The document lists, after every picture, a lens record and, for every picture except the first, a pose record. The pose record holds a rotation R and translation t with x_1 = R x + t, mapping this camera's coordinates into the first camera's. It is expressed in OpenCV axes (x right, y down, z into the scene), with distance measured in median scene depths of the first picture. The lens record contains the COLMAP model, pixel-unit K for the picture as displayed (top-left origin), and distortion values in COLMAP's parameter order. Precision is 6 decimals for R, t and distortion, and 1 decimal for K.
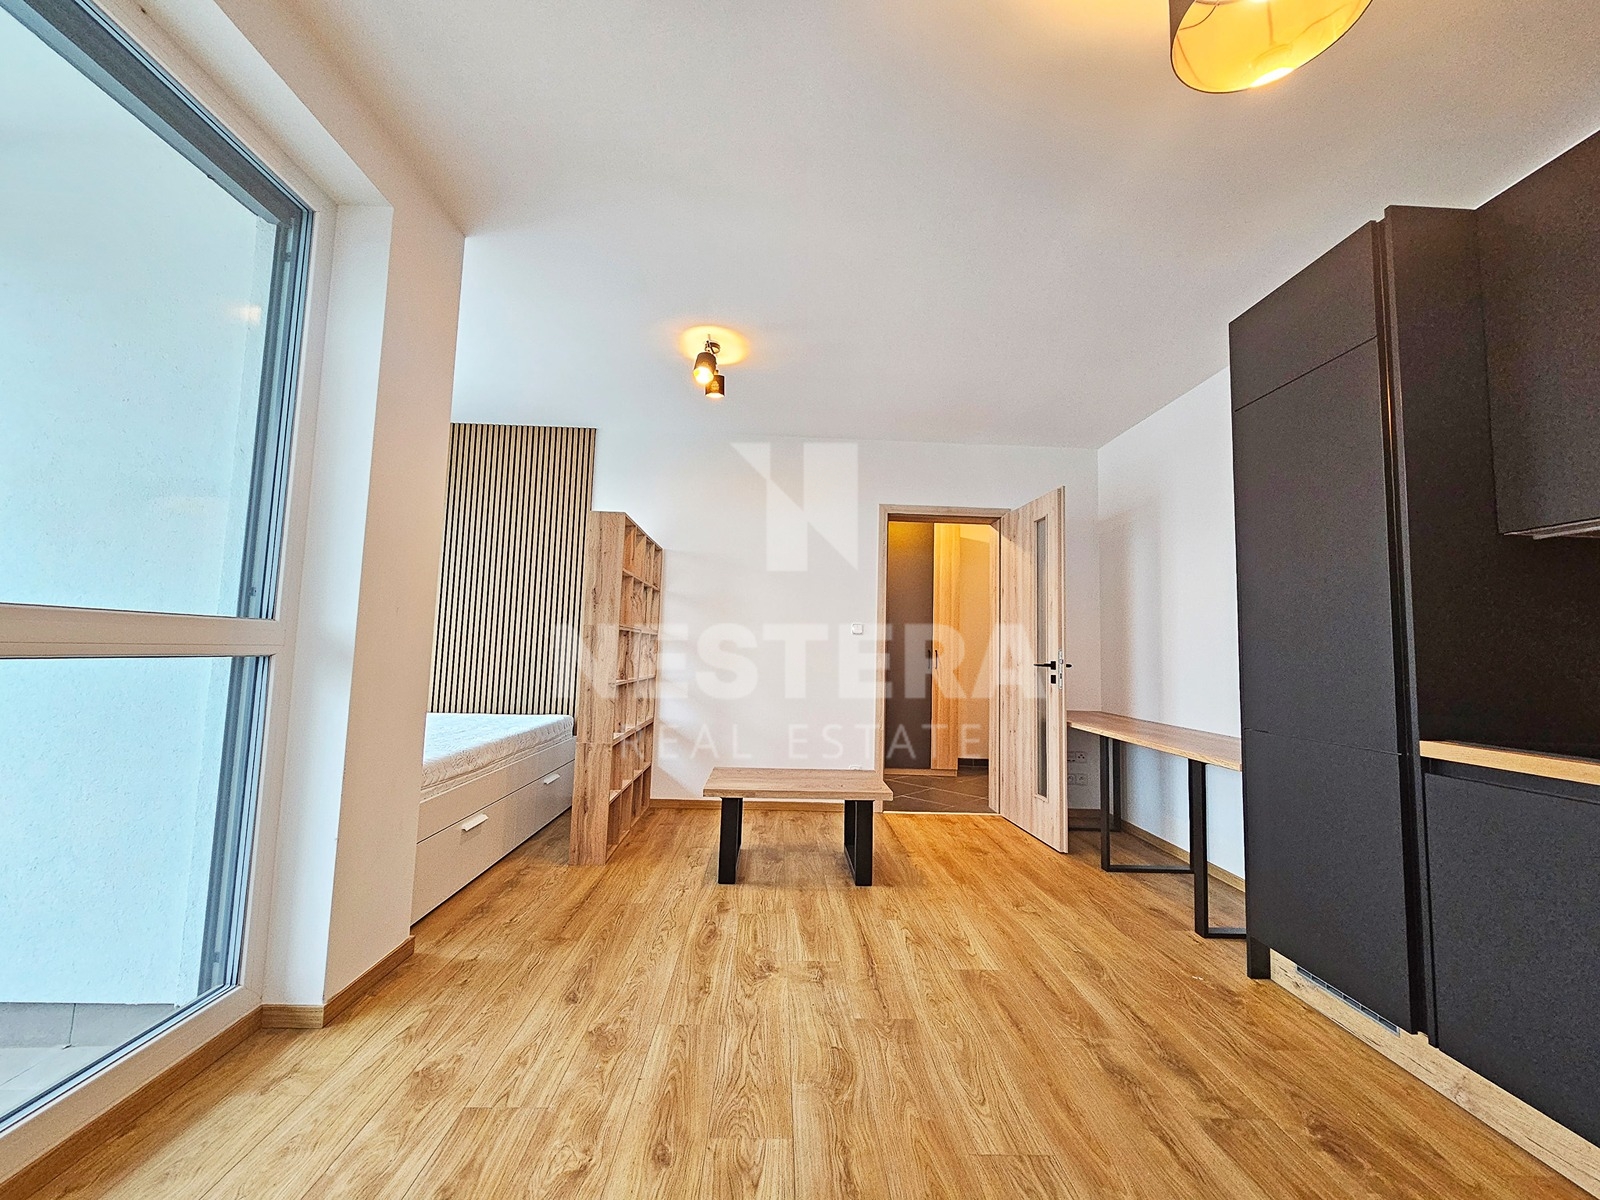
lens RADIAL K [[650.9, 0, 802.1], [0, 650.9, 600.5], [0, 0, 1]] dist [0.000240, -0.001191]
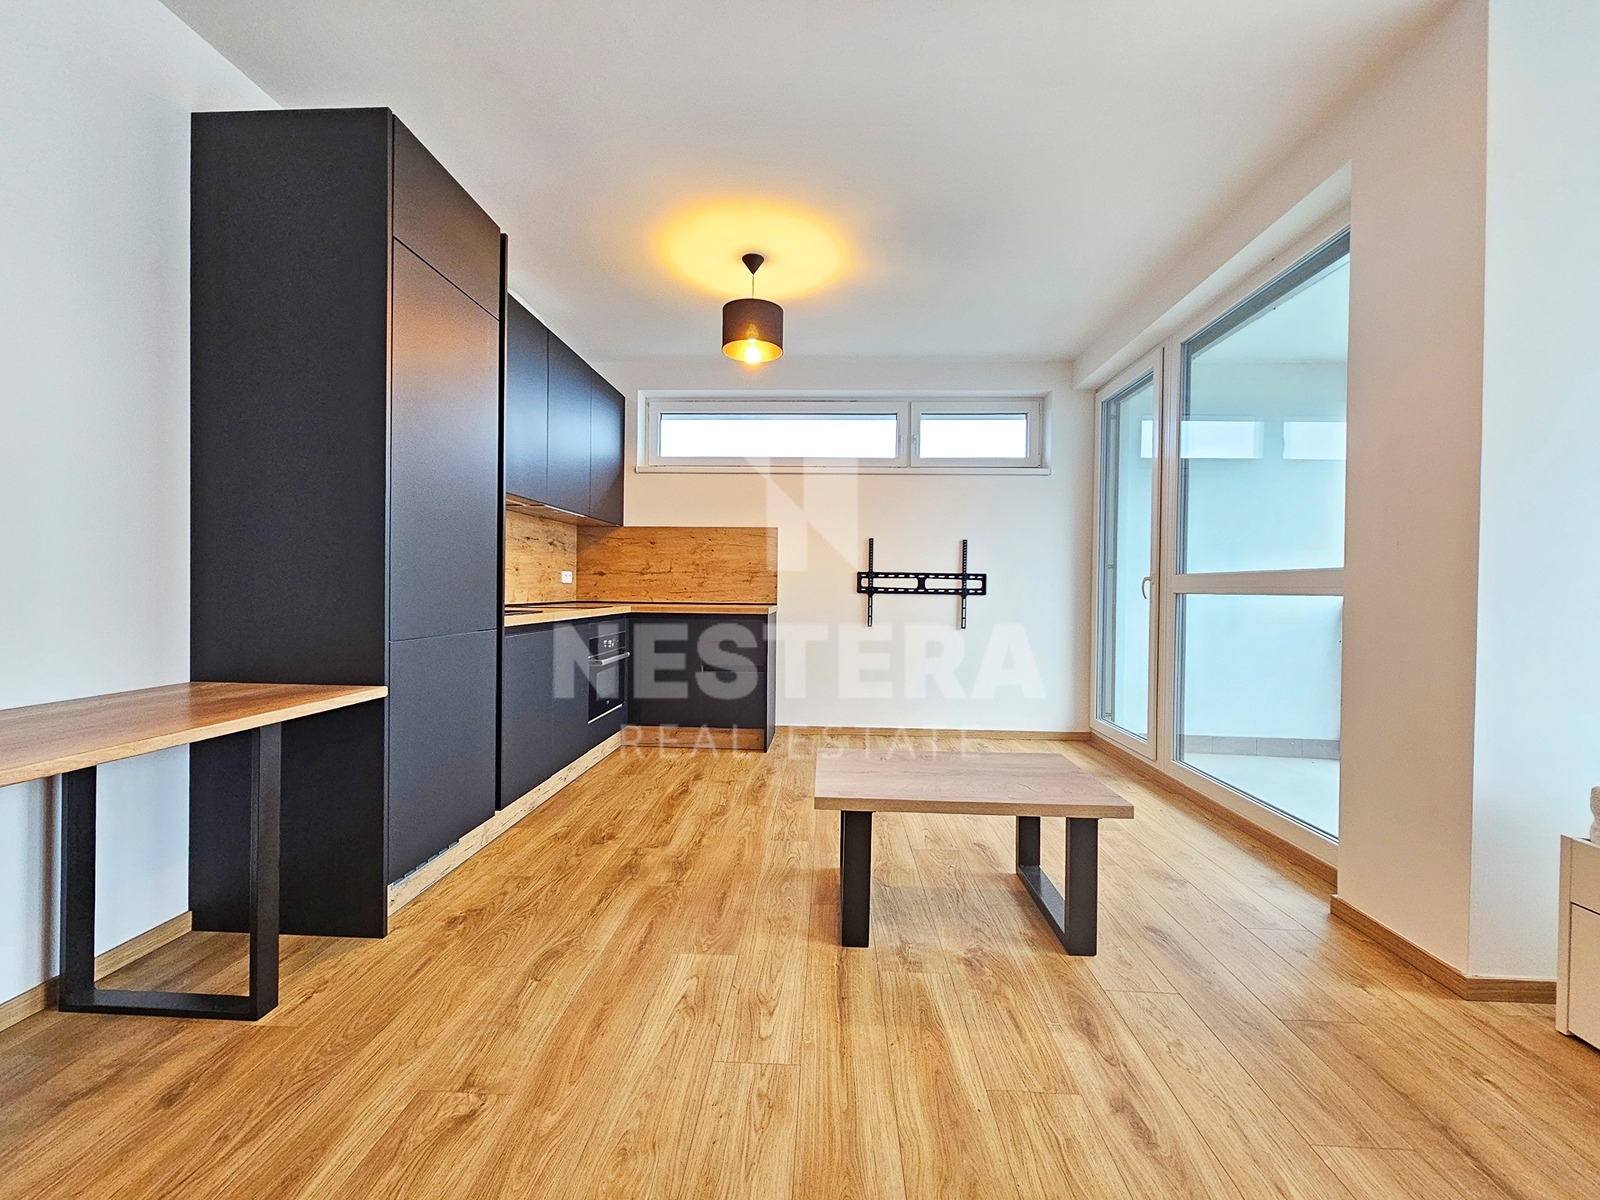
lens RADIAL K [[650.9, 0, 803.8], [0, 650.9, 591.9], [0, 0, 1]] dist [0.000240, -0.001191]
pose [[-0.995981, -0.044320, 0.077825, 0.107375], [-0.049810, 0.996296, -0.070091, 0.168413], [-0.074430, -0.073685, -0.994500, 1.785619]]
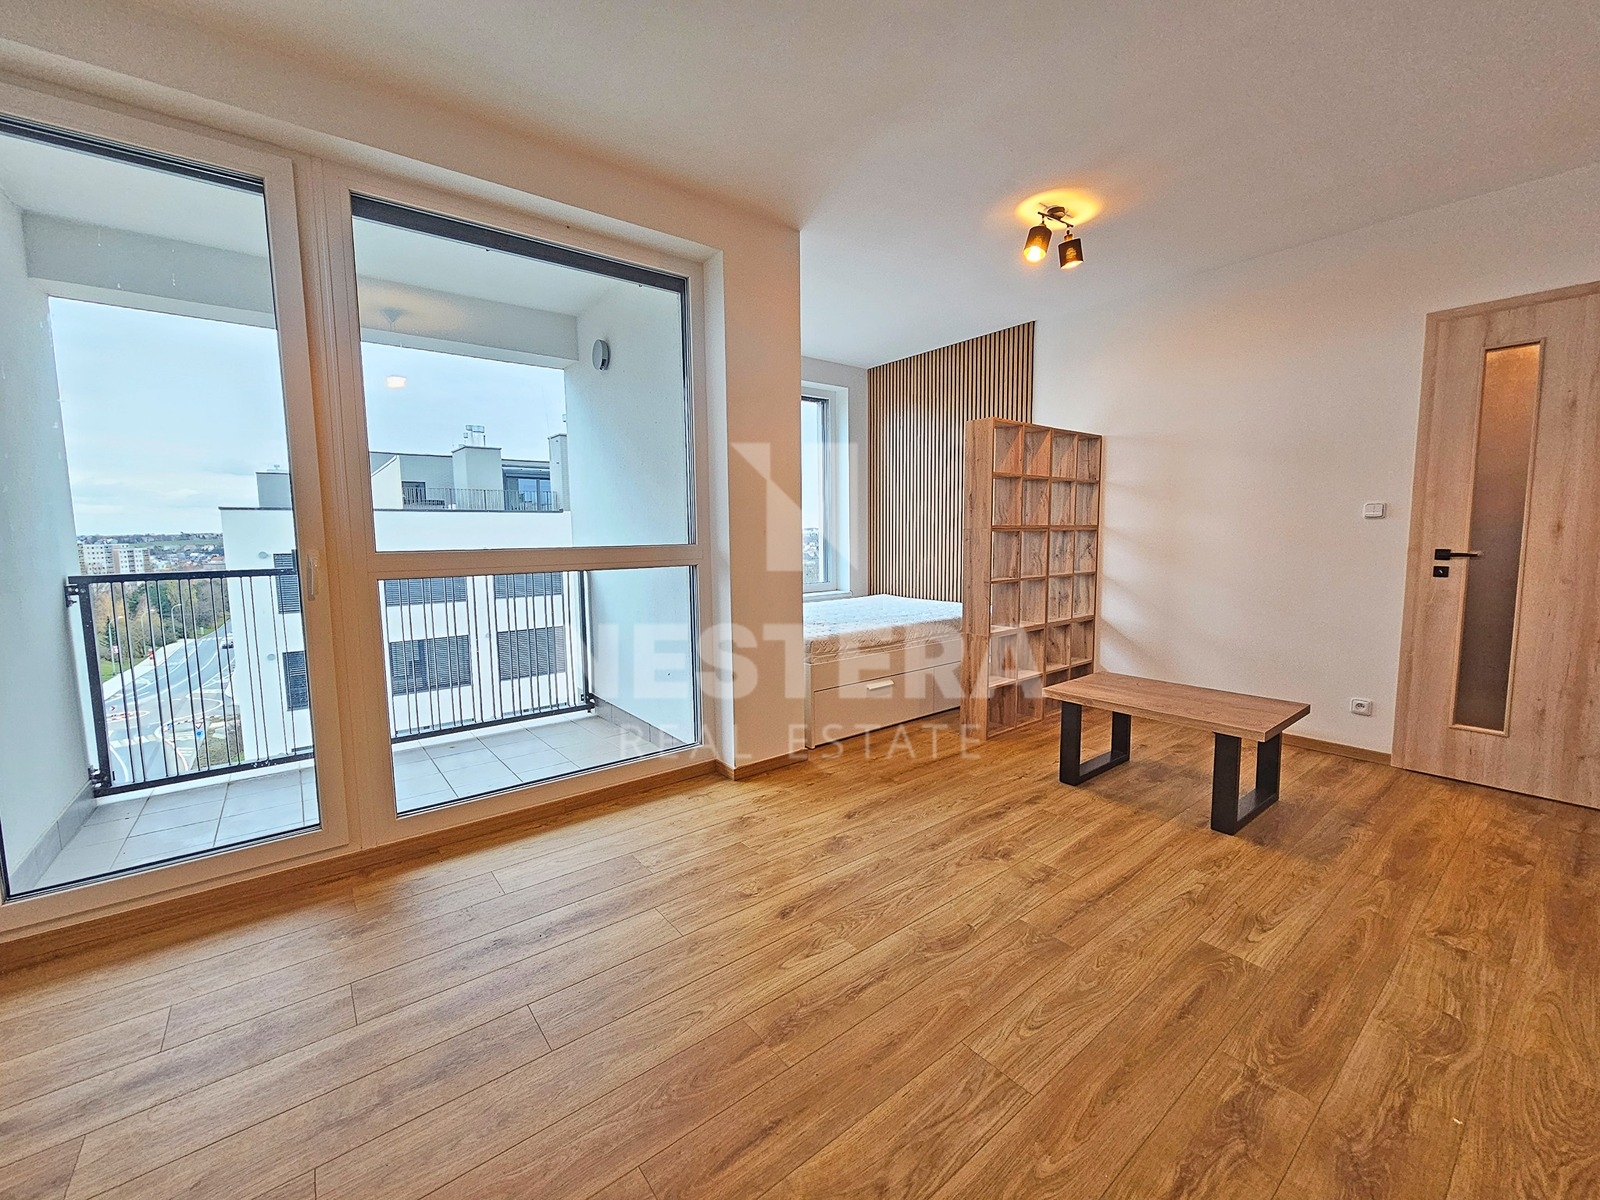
lens RADIAL K [[650.9, 0, 800.4], [0, 650.9, 596.7], [0, 0, 1]] dist [0.000240, -0.001191]
pose [[0.589475, 0.046754, -0.806432, 0.571714], [0.091826, 0.987974, 0.124401, -0.015936], [0.802550, -0.147383, 0.578093, 0.172115]]
